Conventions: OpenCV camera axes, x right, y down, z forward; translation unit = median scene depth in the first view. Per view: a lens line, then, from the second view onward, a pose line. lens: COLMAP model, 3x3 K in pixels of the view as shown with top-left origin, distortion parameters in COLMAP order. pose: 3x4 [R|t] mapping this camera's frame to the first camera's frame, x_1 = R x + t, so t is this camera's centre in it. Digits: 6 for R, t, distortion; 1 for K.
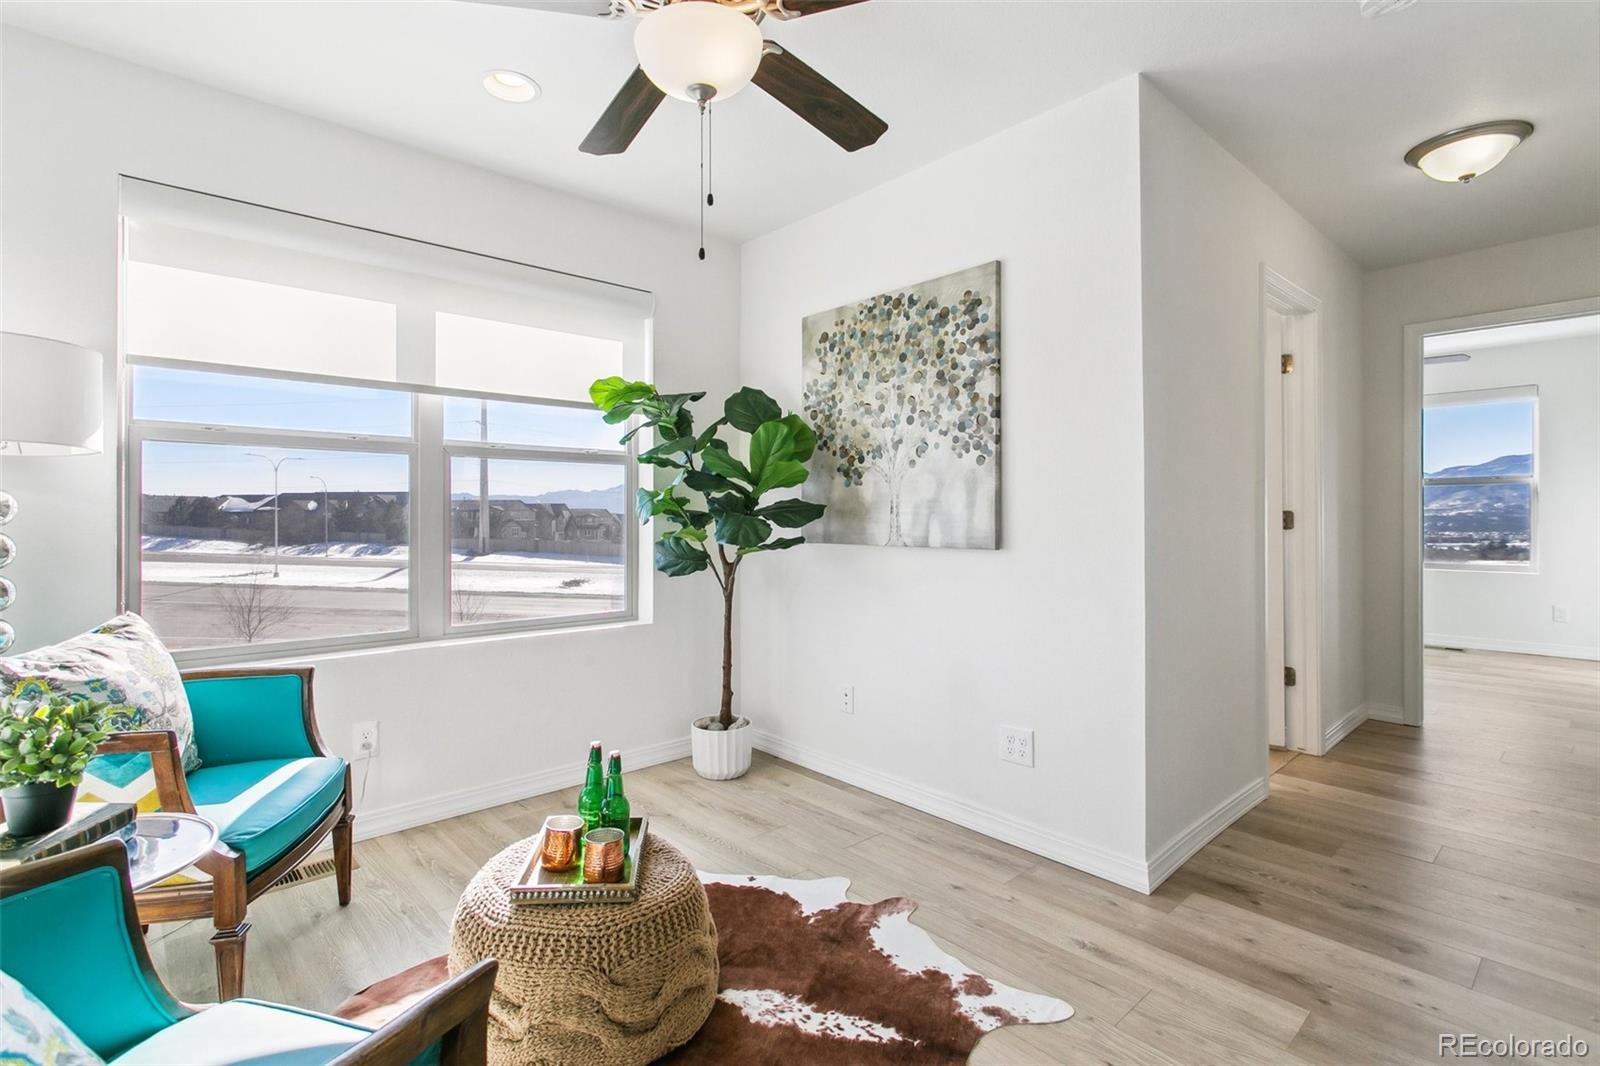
lens RADIAL K [[761.0, 0, 783.5], [0, 761.0, 518.4], [0, 0, 1]] dist [0.002578, 0.000202]
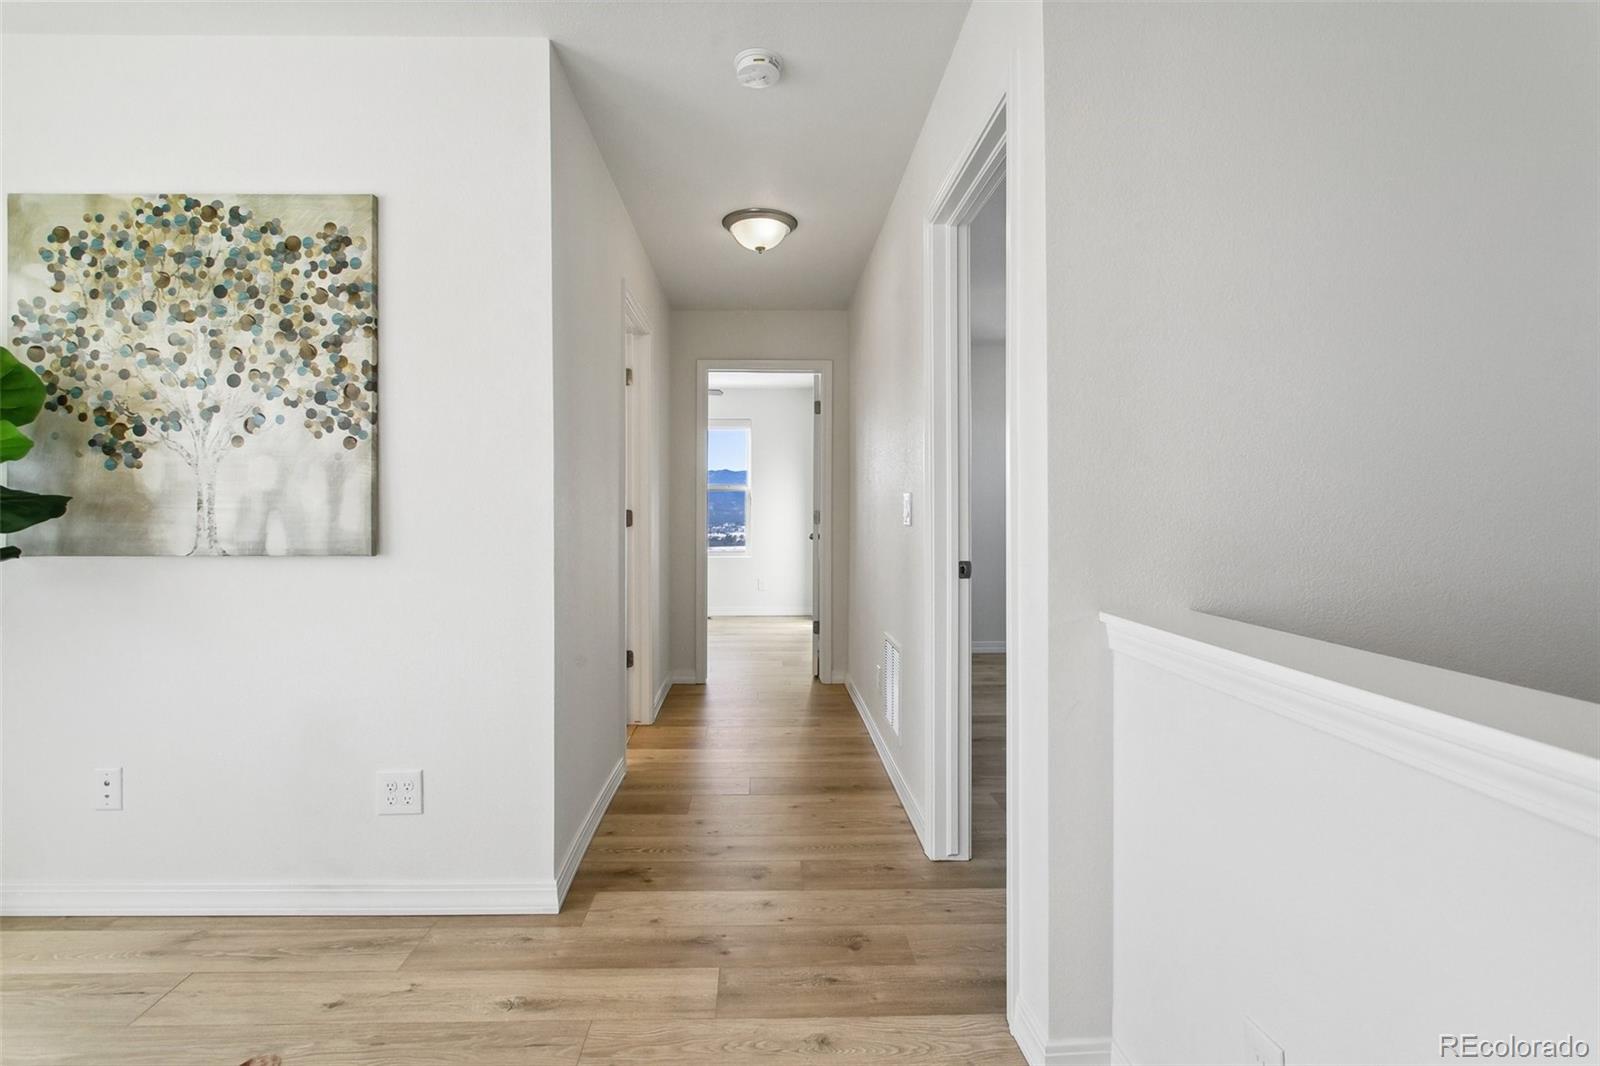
lens RADIAL K [[761.0, 0, 783.5], [0, 761.0, 518.4], [0, 0, 1]] dist [0.002578, 0.000202]
pose [[0.647122, -0.002705, 0.762382, -0.048385], [0.002363, 0.999996, 0.001542, 0.001472], [-0.762383, 0.000803, 0.647126, 0.139363]]
